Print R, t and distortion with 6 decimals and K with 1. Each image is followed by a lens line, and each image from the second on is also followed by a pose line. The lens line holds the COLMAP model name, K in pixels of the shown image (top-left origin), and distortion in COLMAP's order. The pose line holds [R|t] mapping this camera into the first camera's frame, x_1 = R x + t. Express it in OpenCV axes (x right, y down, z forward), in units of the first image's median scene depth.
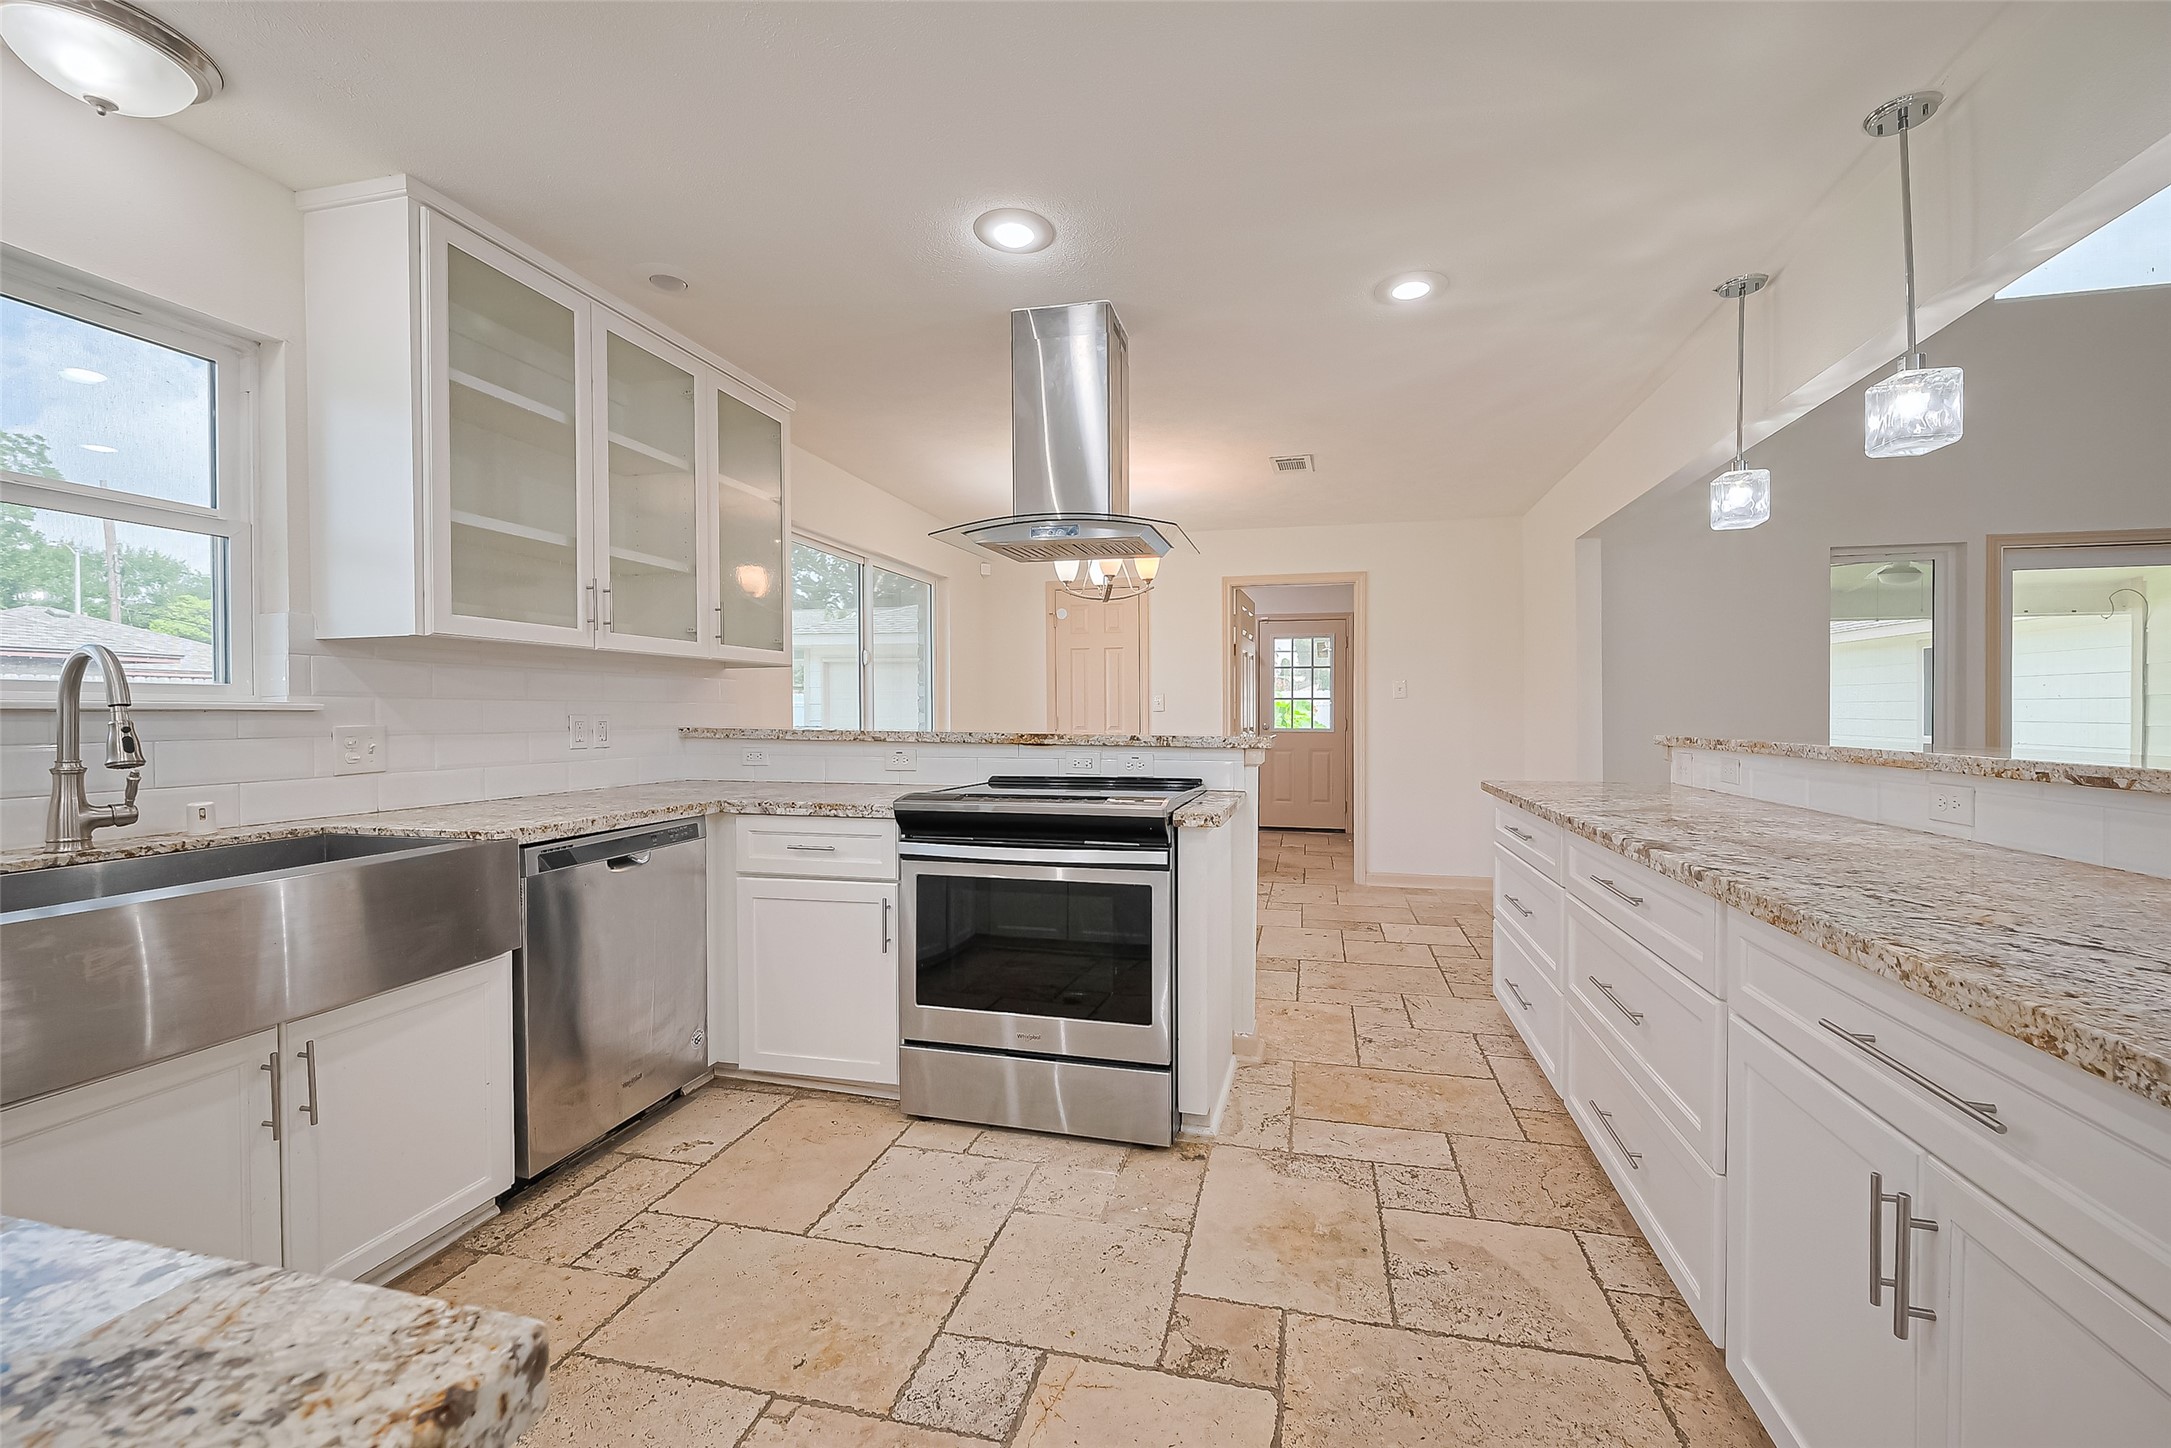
lens RADIAL K [[869.1, 0, 1097.4], [0, 869.1, 718.5], [0, 0, 1]] dist [-0.000817, 0.000312]
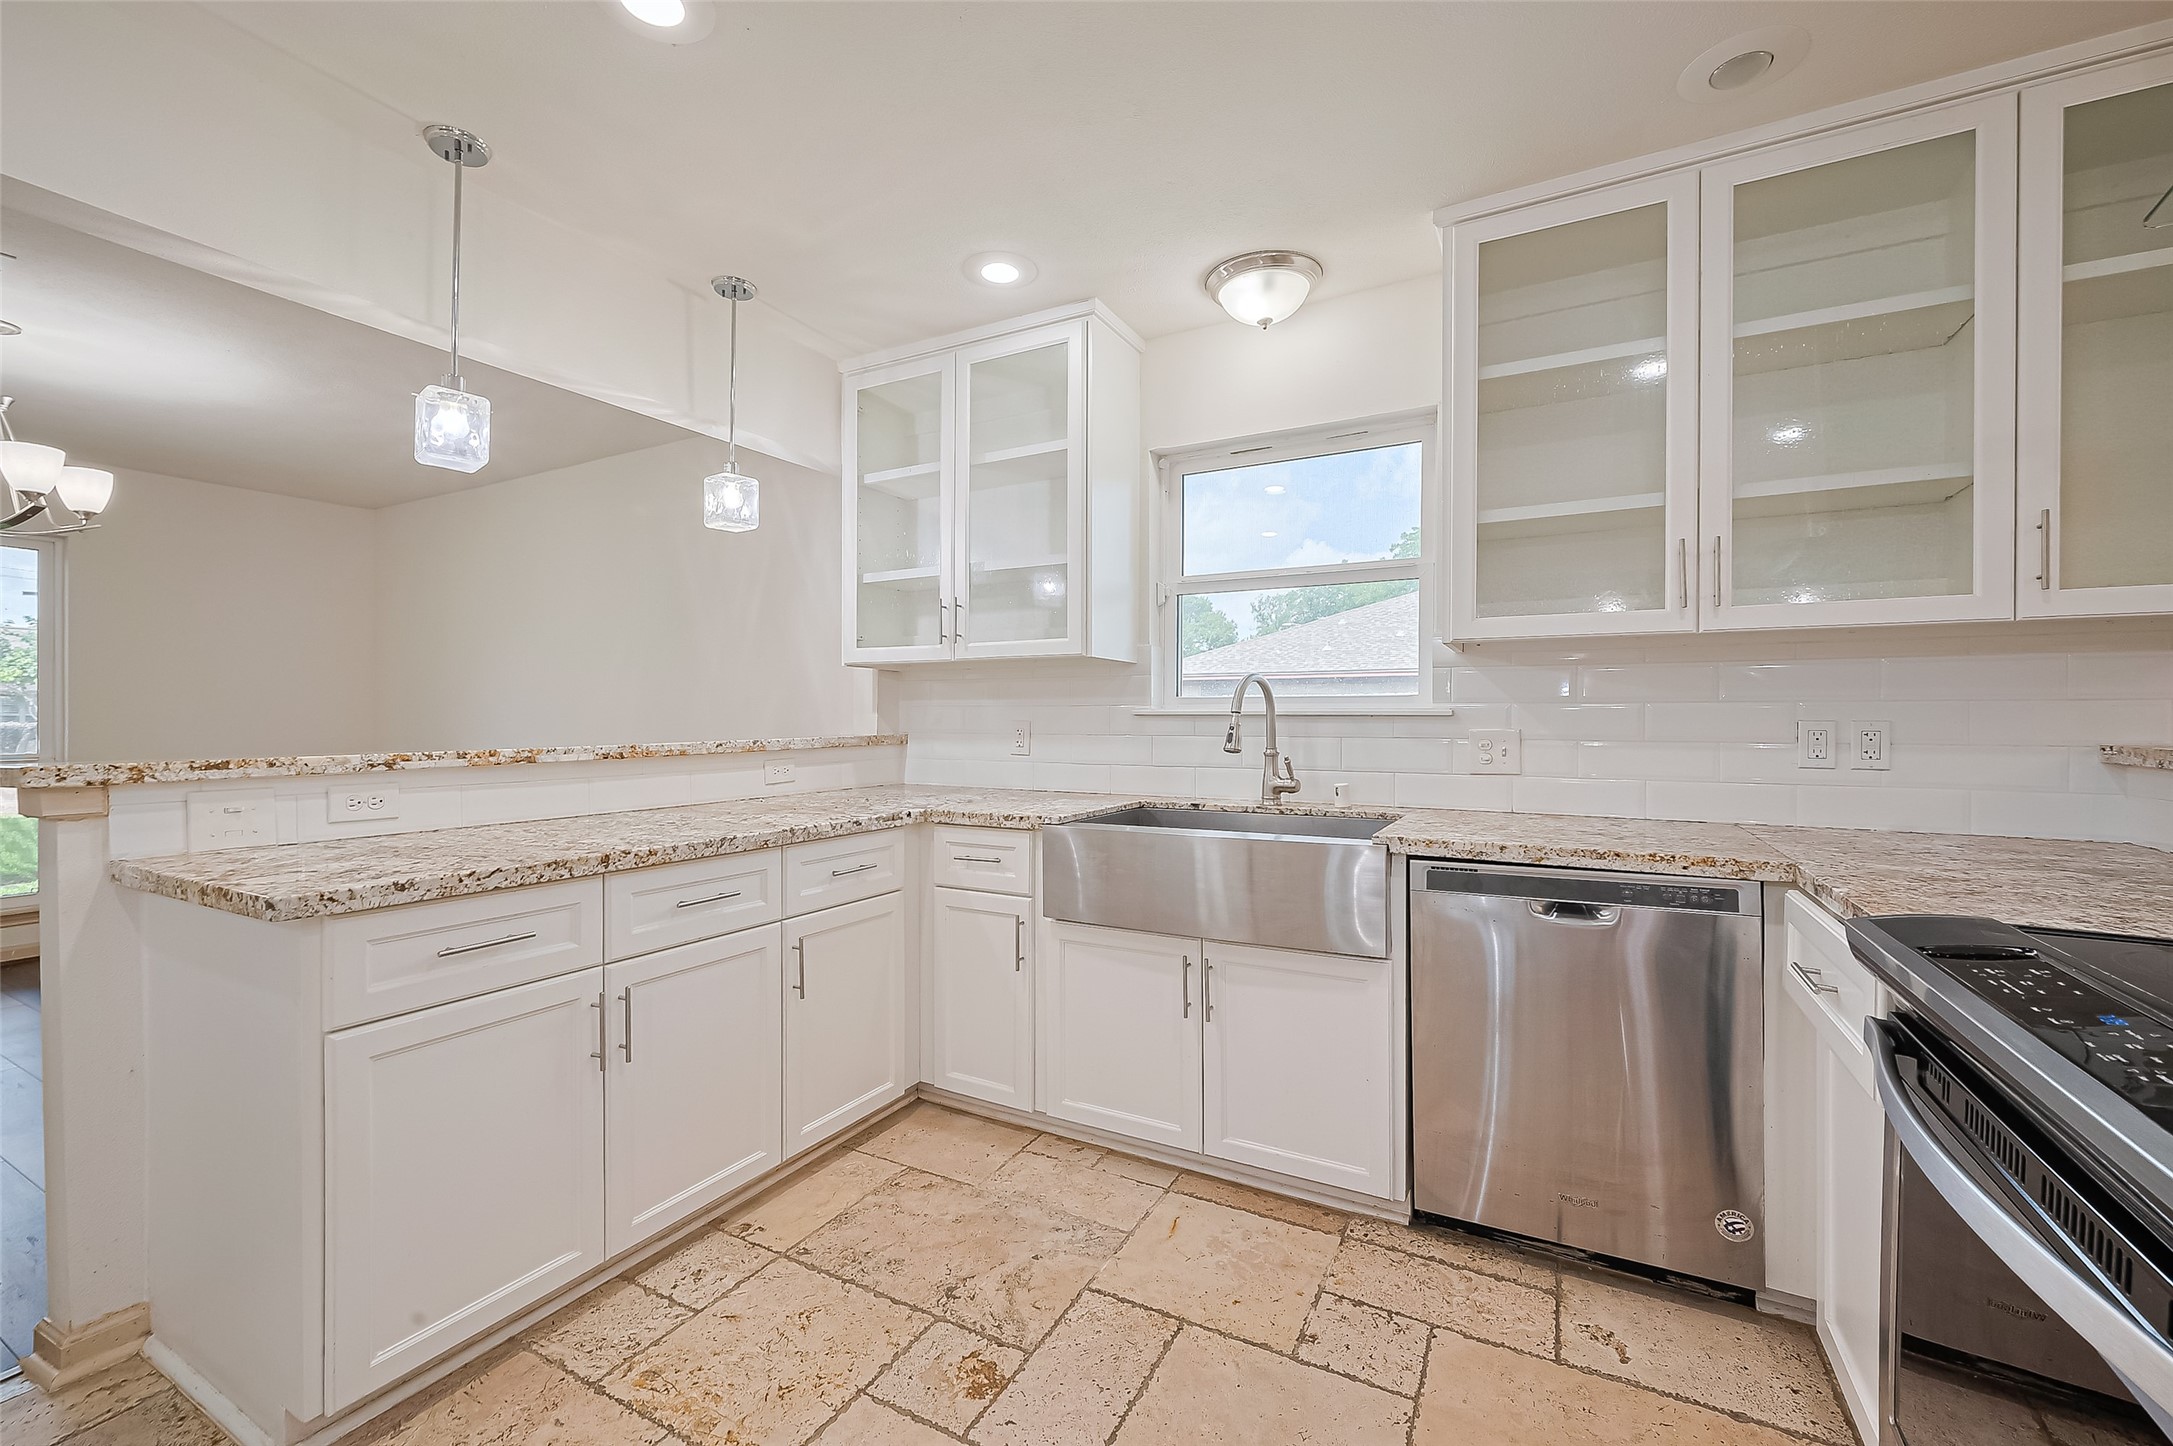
lens RADIAL K [[857.4, 0, 1104.0], [0, 857.4, 727.2], [0, 0, 1]] dist [-0.010576, 0.000033]
pose [[-0.236765, 0.006199, -0.971547, 0.305491], [-0.009845, 0.999913, 0.008779, 0.000576], [0.971517, 0.011644, -0.236684, 0.829011]]
